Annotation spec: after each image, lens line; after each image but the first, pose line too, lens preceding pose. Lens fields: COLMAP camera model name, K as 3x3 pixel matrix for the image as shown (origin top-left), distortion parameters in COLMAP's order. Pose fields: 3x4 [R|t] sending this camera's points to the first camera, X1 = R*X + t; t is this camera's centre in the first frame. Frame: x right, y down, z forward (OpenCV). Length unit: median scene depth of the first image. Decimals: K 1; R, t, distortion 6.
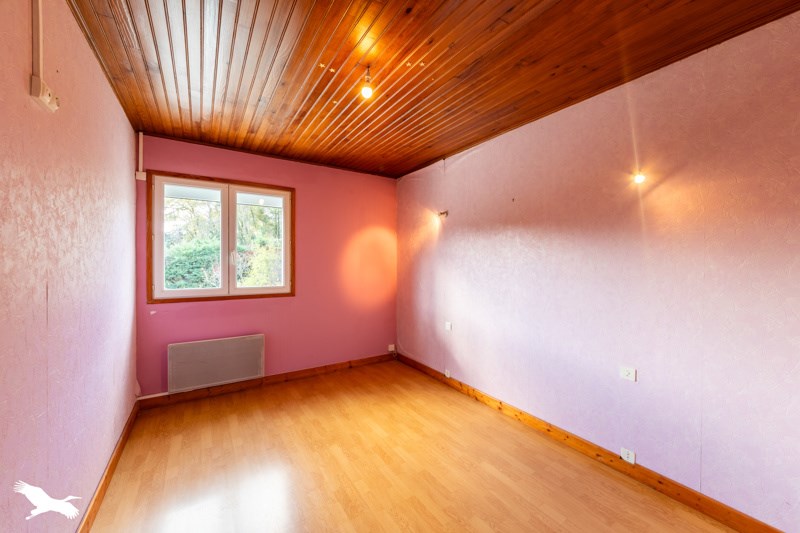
lens RADIAL K [[312.1, 0, 397.9], [0, 312.1, 262.3], [0, 0, 1]] dist [0.002312, 0.000476]
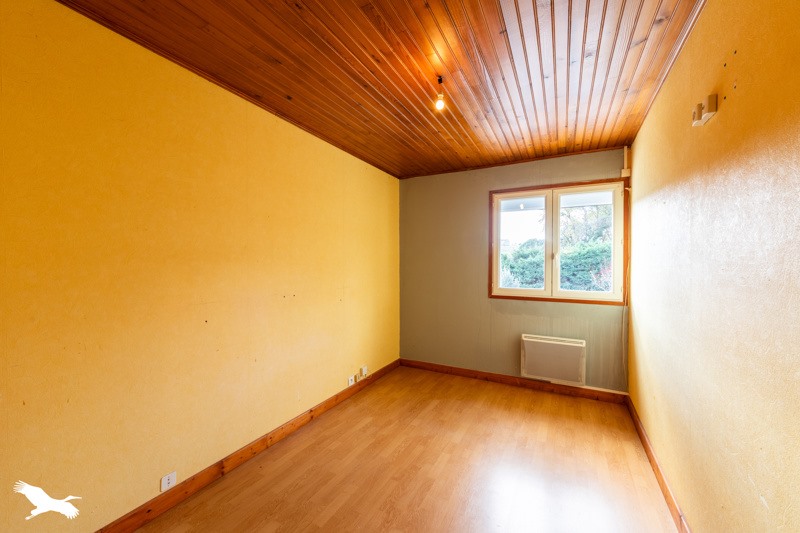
lens RADIAL K [[312.1, 0, 400.5], [0, 312.1, 268.7], [0, 0, 1]] dist [0.002312, 0.000476]
pose [[0.457793, 0.013561, -0.888955, 0.143247], [-0.003611, 0.999904, 0.013394, -0.000285], [0.889051, -0.002922, 0.457798, 0.087919]]
